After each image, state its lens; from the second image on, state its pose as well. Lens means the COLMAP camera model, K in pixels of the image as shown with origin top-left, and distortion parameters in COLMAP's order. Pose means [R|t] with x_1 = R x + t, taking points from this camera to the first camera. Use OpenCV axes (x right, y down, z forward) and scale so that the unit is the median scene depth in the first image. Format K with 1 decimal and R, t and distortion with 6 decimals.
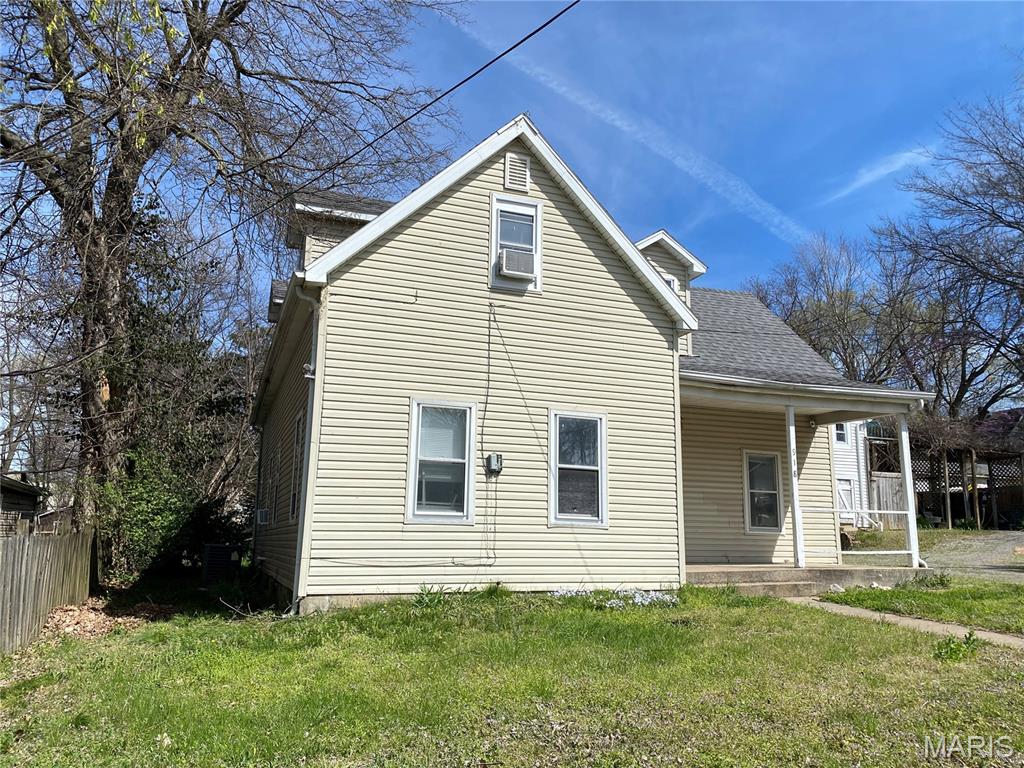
lens RADIAL K [[777.0, 0, 513.4], [0, 777.0, 392.5], [0, 0, 1]] dist [0.042217, -0.057580]
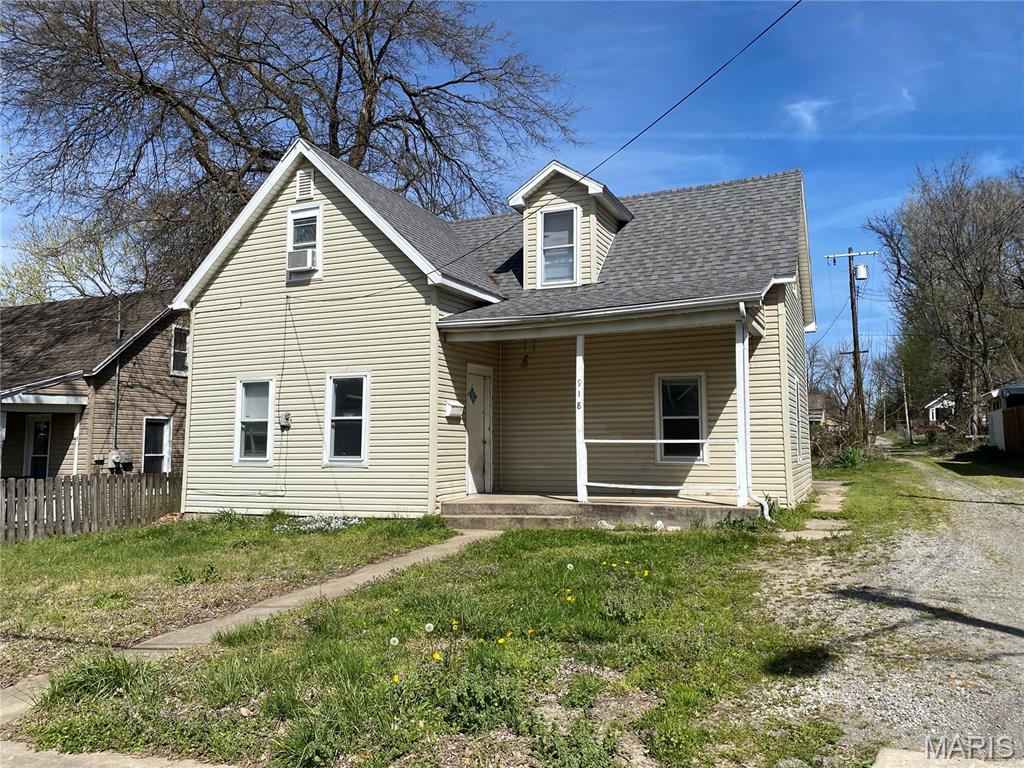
lens RADIAL K [[777.0, 0, 505.3], [0, 777.0, 378.0], [0, 0, 1]] dist [0.042217, -0.057580]
pose [[0.712935, -0.081674, -0.696457, 1.112524], [0.145902, 0.988735, 0.033404, 0.029205], [0.685883, -0.125430, 0.716820, 0.298116]]
